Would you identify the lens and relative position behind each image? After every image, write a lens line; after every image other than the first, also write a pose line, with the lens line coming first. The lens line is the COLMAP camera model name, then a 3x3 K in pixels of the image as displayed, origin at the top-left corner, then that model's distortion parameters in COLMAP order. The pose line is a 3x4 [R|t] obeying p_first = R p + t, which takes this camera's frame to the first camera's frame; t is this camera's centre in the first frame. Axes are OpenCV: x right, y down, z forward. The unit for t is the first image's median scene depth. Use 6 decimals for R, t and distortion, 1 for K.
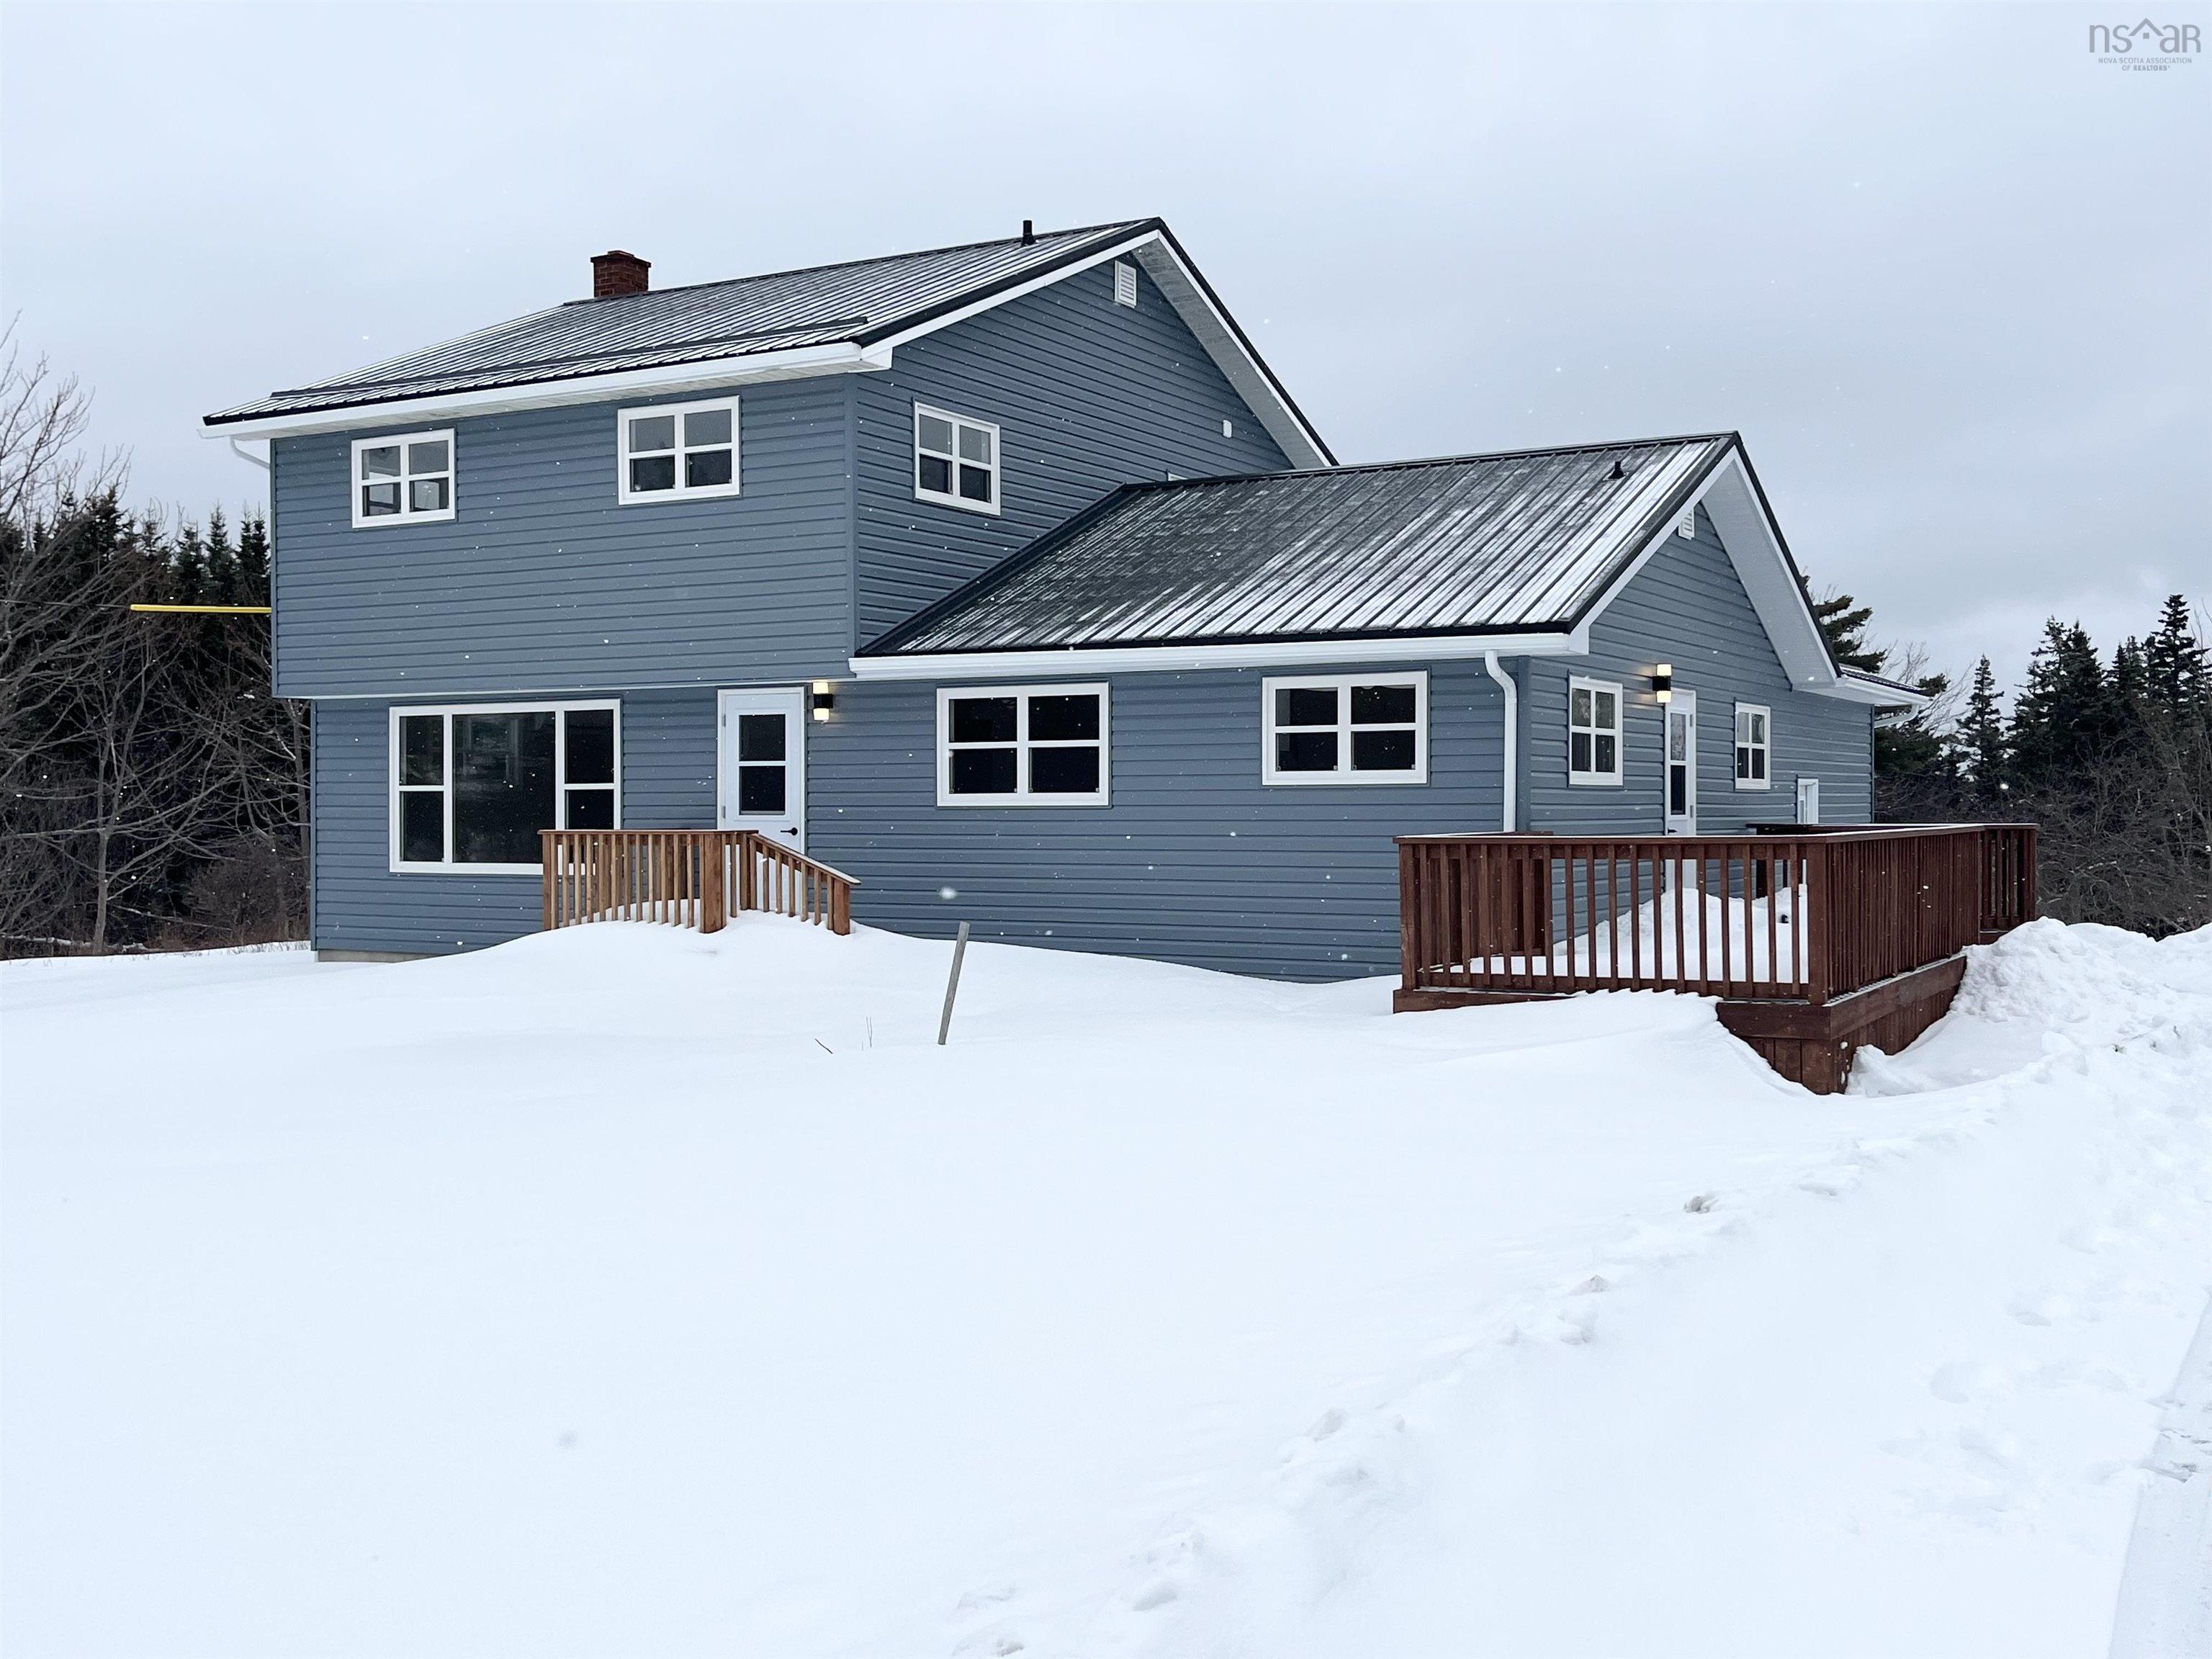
lens RADIAL K [[2253.6, 0, 1106.0], [0, 2253.6, 829.5], [0, 0, 1]] dist [0.065457, -0.192262]
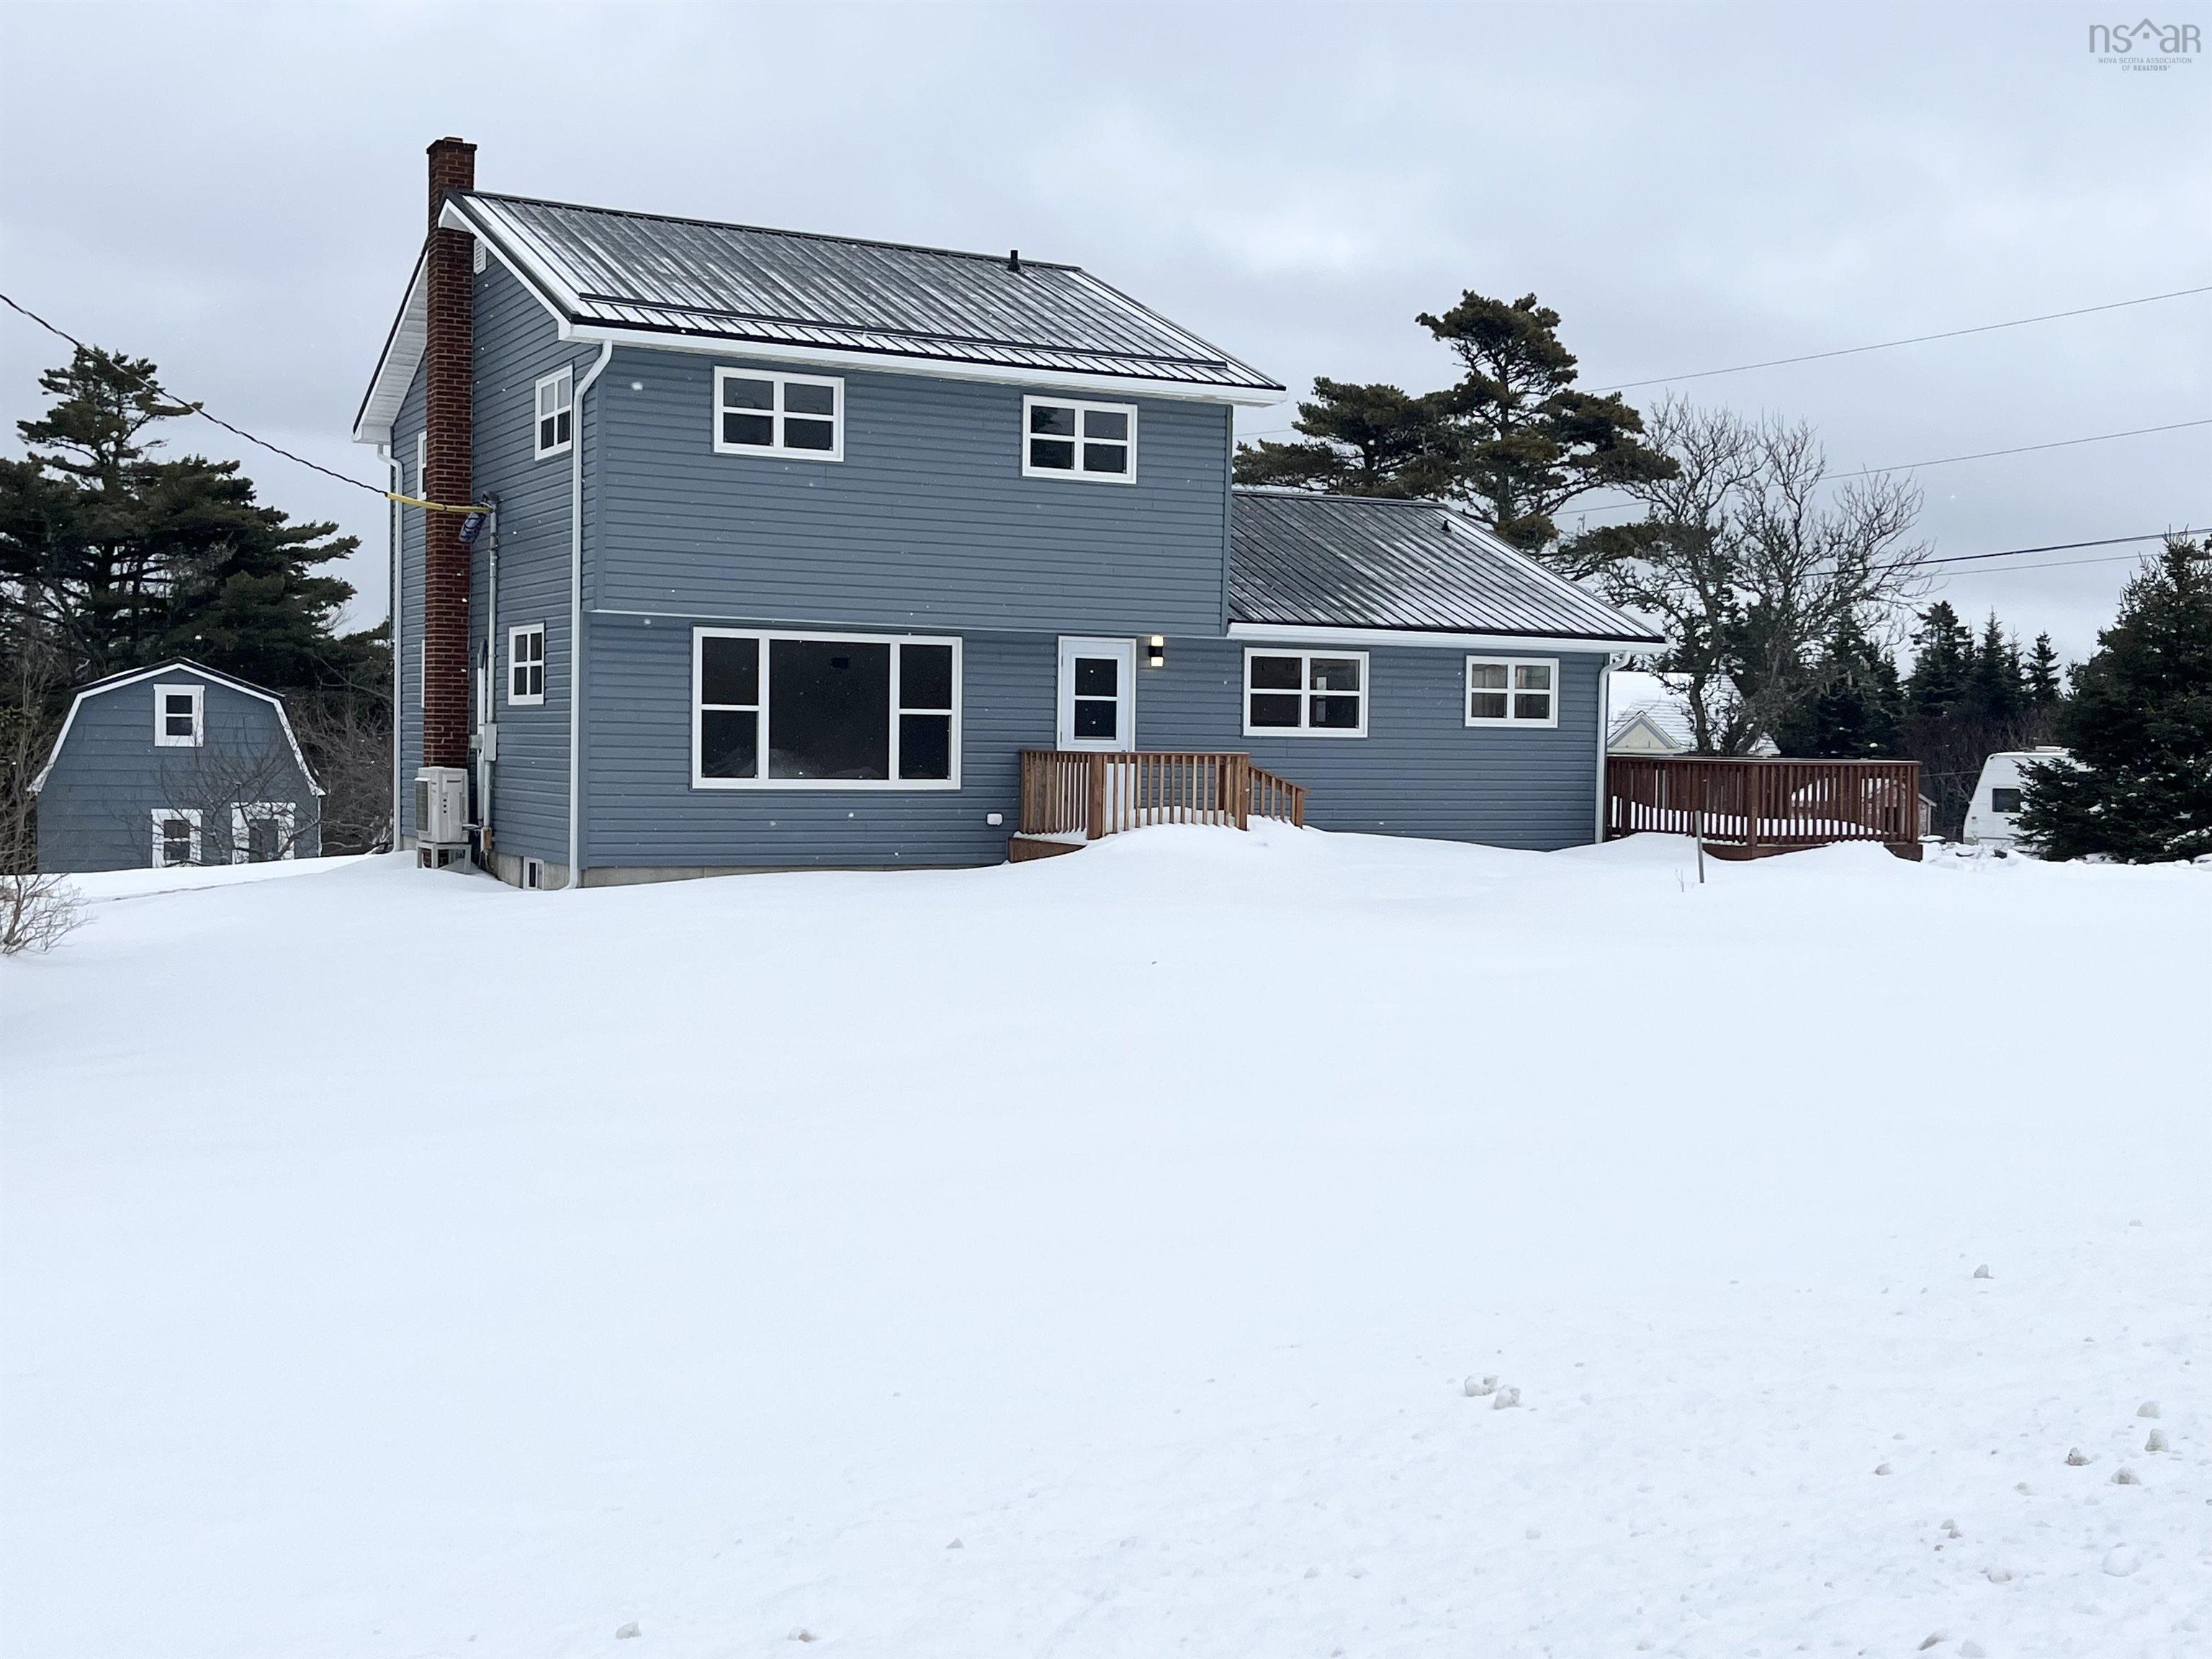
lens RADIAL K [[2464.7, 0, 1106.0], [0, 2464.7, 829.5], [0, 0, 1]] dist [0.073197, -0.140448]
pose [[0.531010, -0.019752, 0.847135, -1.334547], [-0.009336, 0.999531, 0.029157, 0.003468], [-0.847314, -0.023391, 0.530576, 0.283877]]
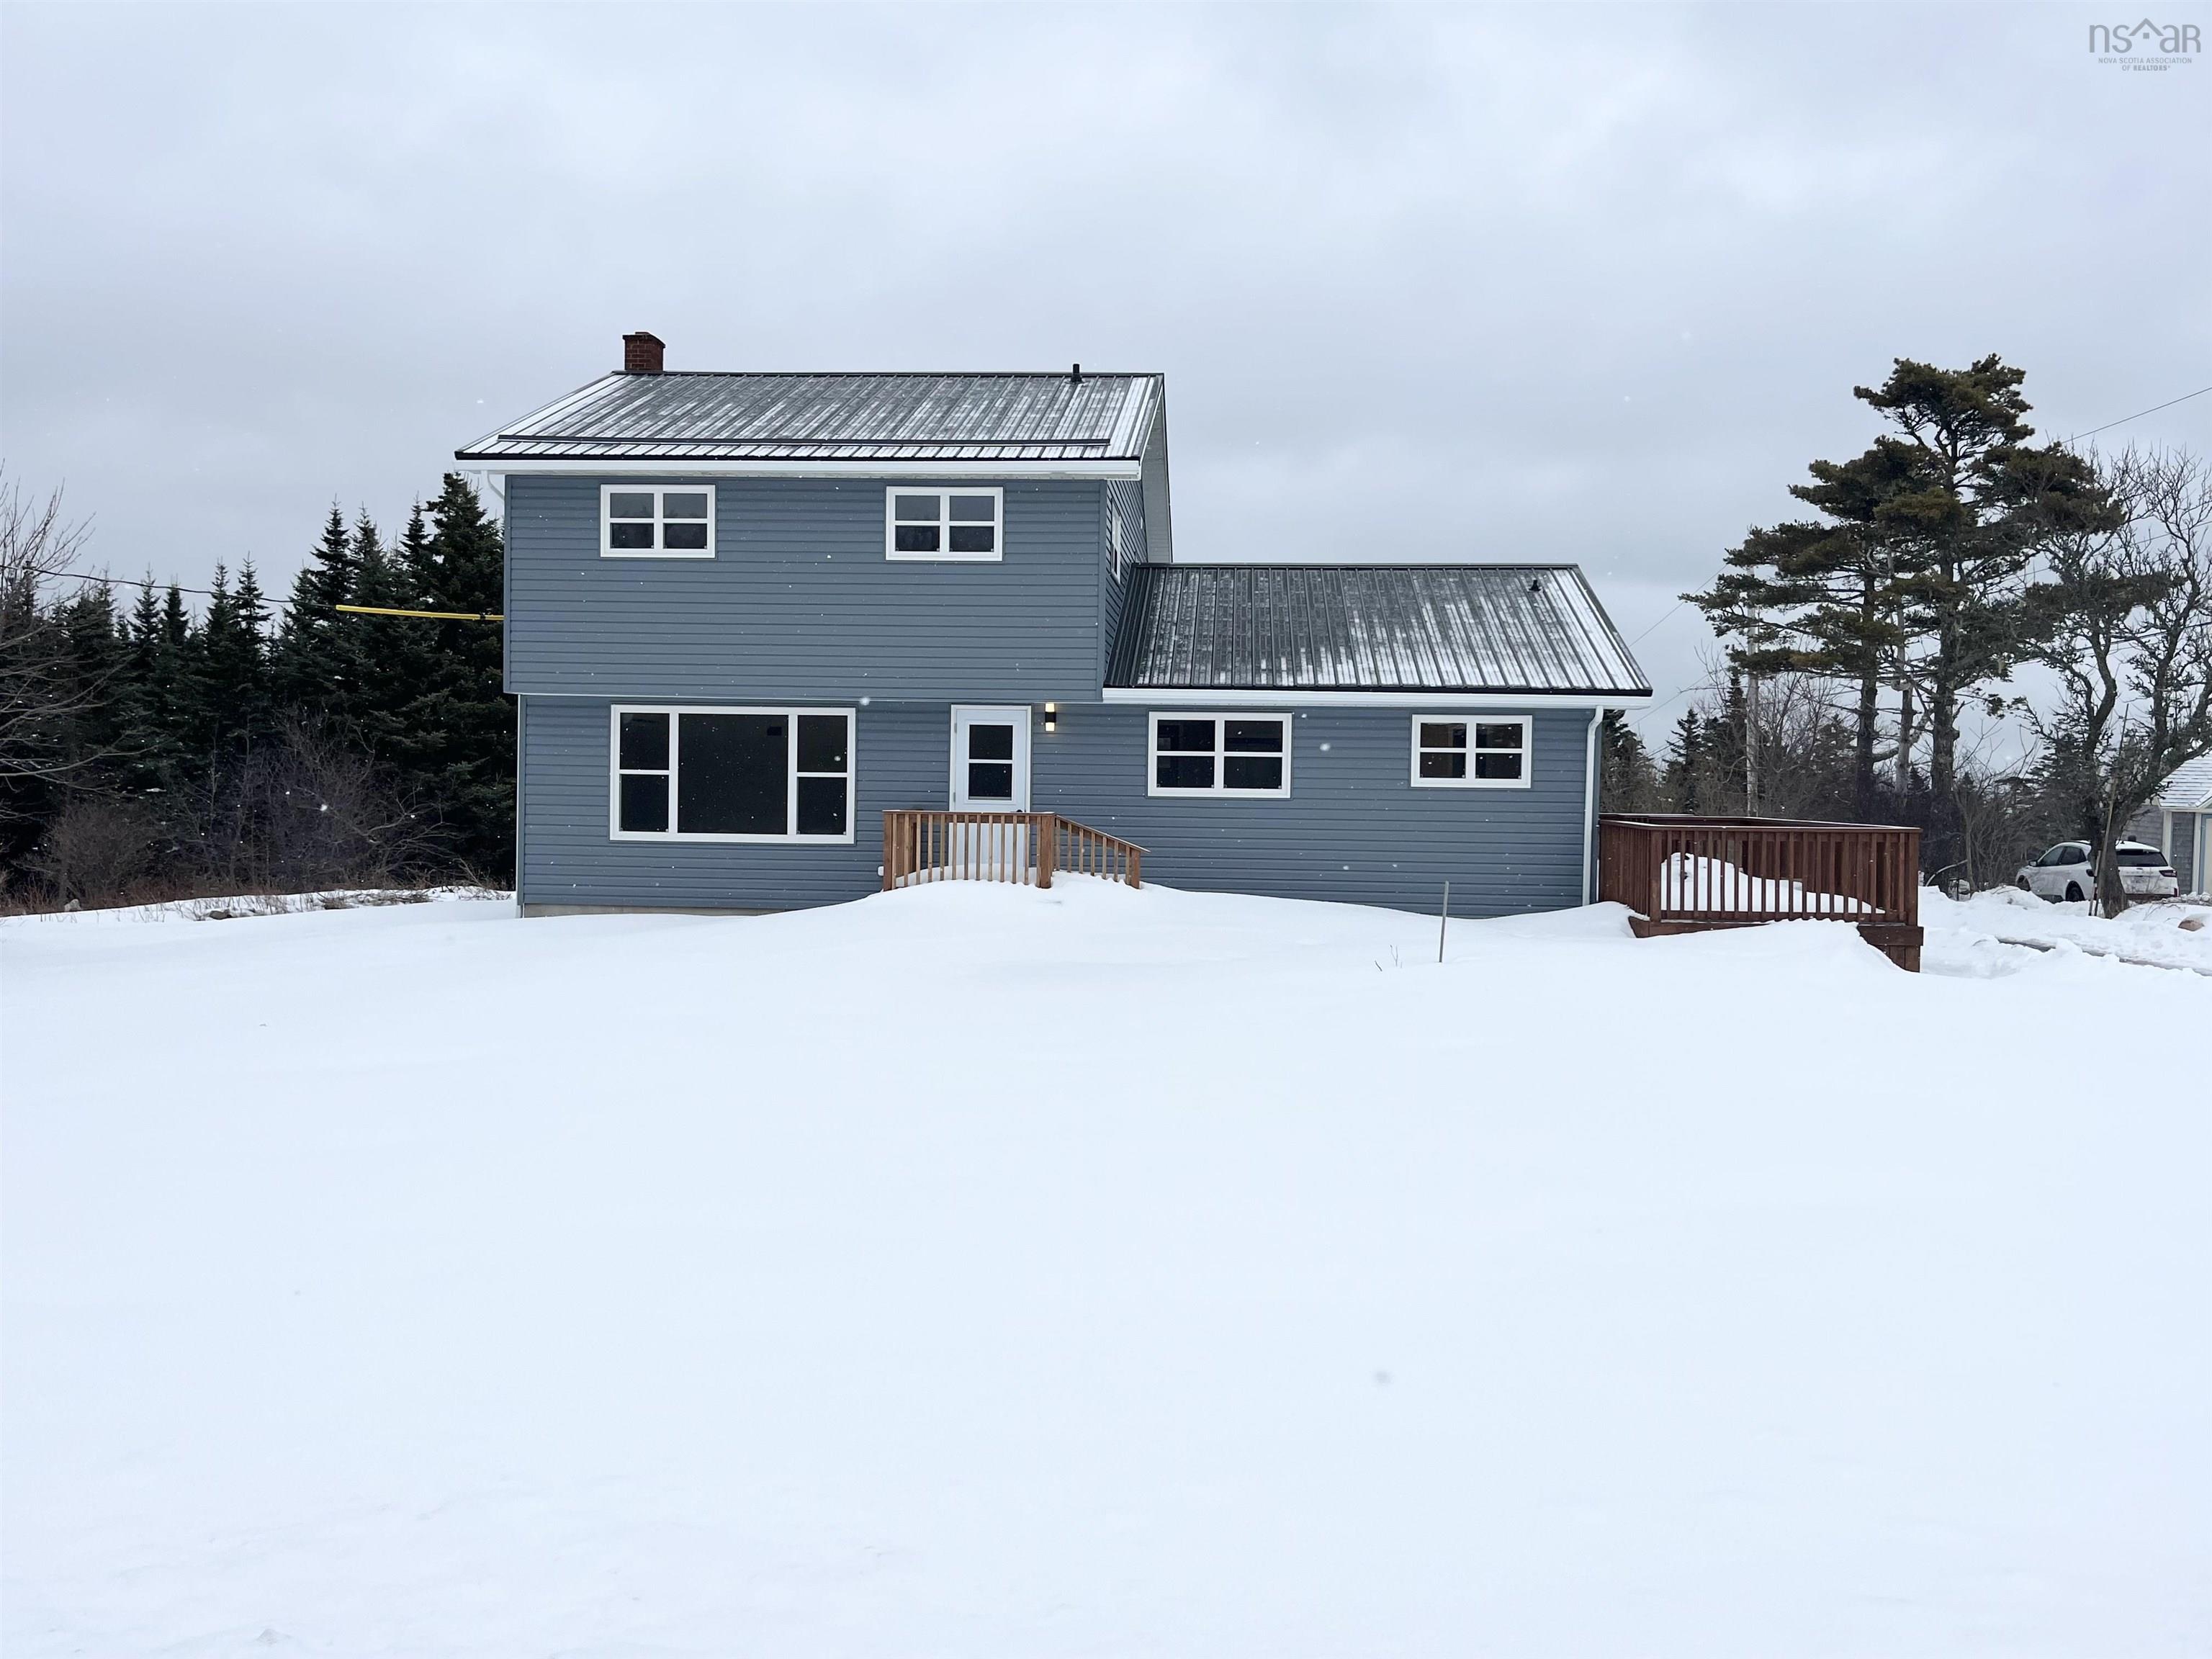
lens RADIAL K [[1735.7, 0, 1109.1], [0, 1735.7, 839.0], [0, 0, 1]] dist [0.059689, -0.088308]
pose [[0.902515, 0.002727, 0.430649, -0.548726], [-0.013341, 0.999677, 0.021628, -0.006515], [-0.430451, -0.025265, 0.902260, 0.038087]]
